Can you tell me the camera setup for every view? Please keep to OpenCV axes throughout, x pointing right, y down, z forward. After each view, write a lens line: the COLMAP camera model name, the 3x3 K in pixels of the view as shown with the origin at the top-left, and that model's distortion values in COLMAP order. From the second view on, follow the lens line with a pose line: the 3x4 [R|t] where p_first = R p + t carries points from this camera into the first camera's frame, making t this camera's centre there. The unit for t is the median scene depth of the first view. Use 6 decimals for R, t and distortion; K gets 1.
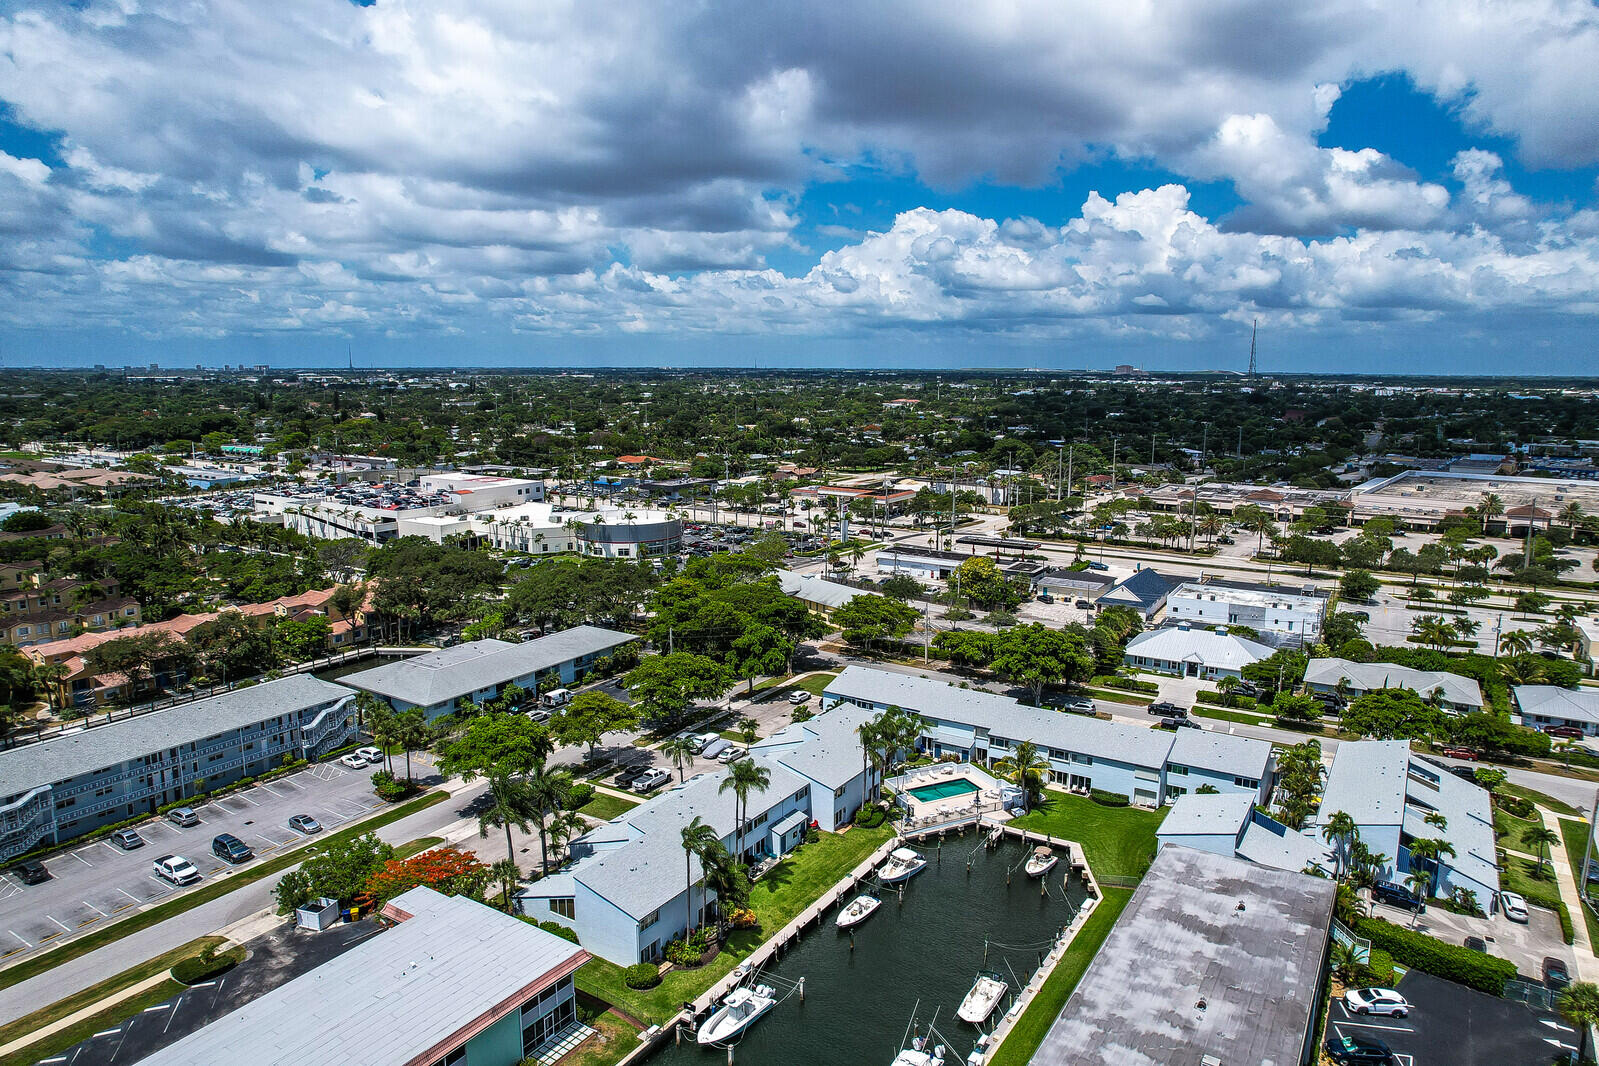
lens RADIAL K [[1022.7, 0, 842.9], [0, 1022.7, 469.0], [0, 0, 1]] dist [-0.004776, -0.001427]
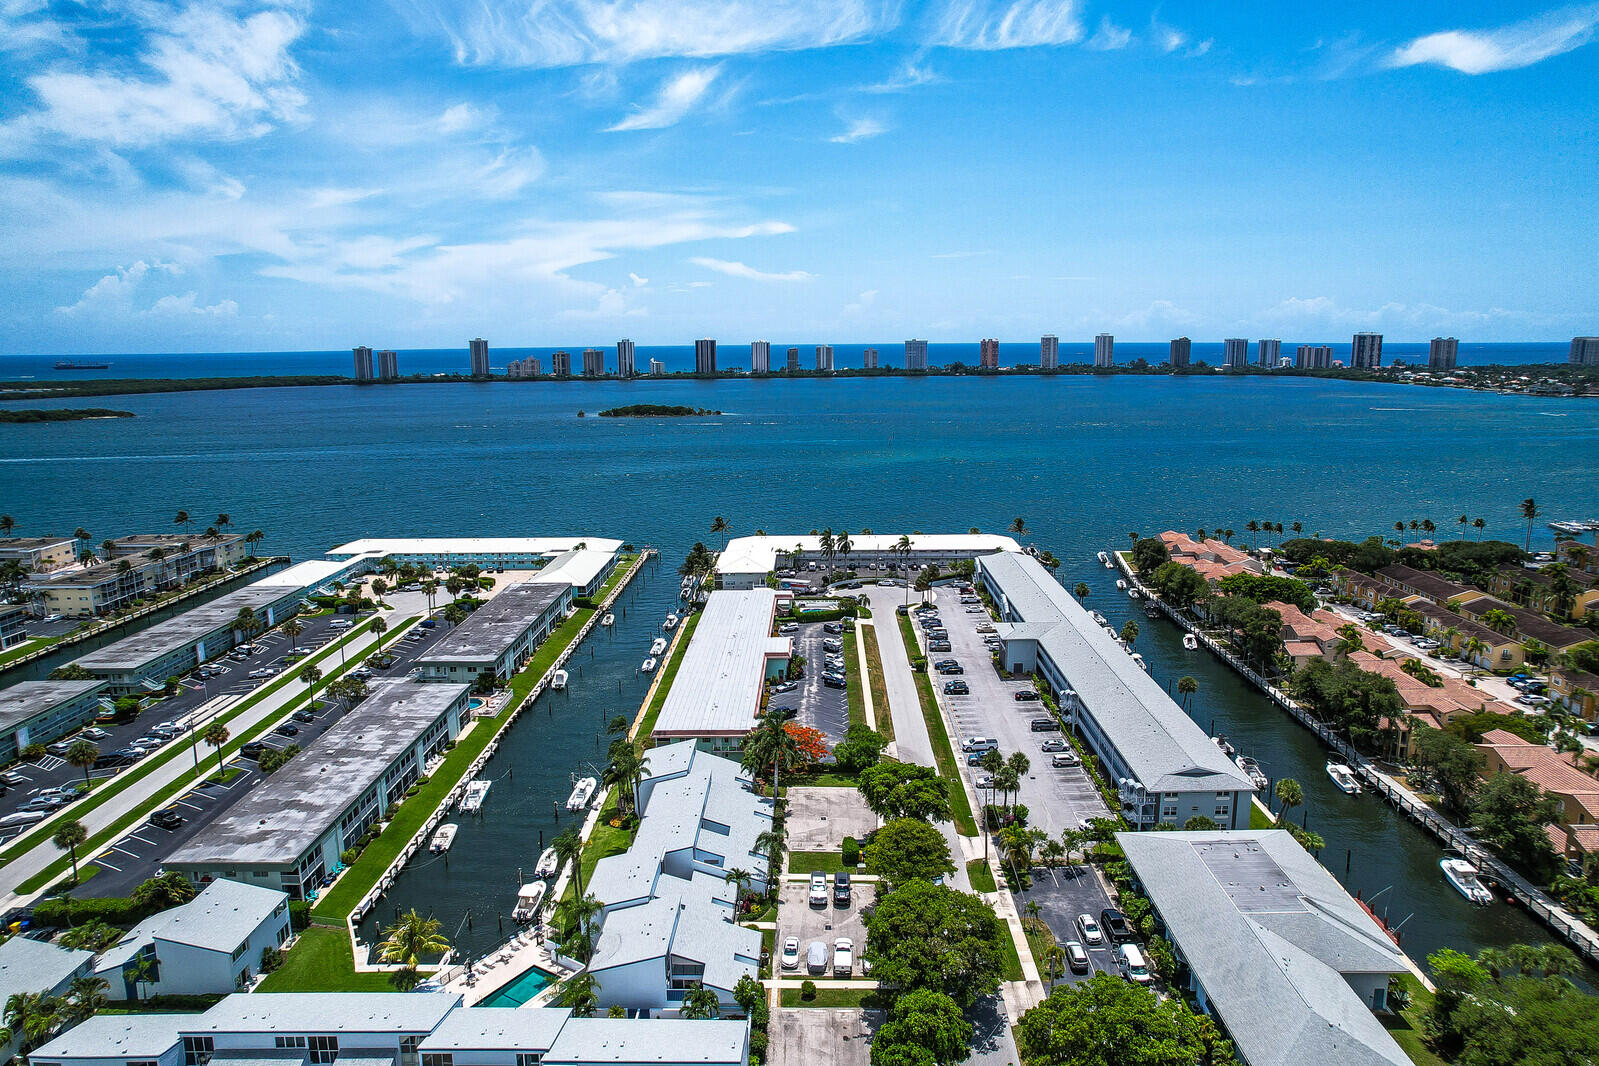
lens RADIAL K [[1012.0, 0, 799.5], [0, 1012.0, 533.0], [0, 0, 1]] dist [-0.051363, 0.064264]
pose [[-0.870247, 0.092907, -0.483774, 0.256893], [-0.046466, 0.962194, 0.268372, -0.268150], [0.490418, 0.256029, -0.833030, 1.689254]]
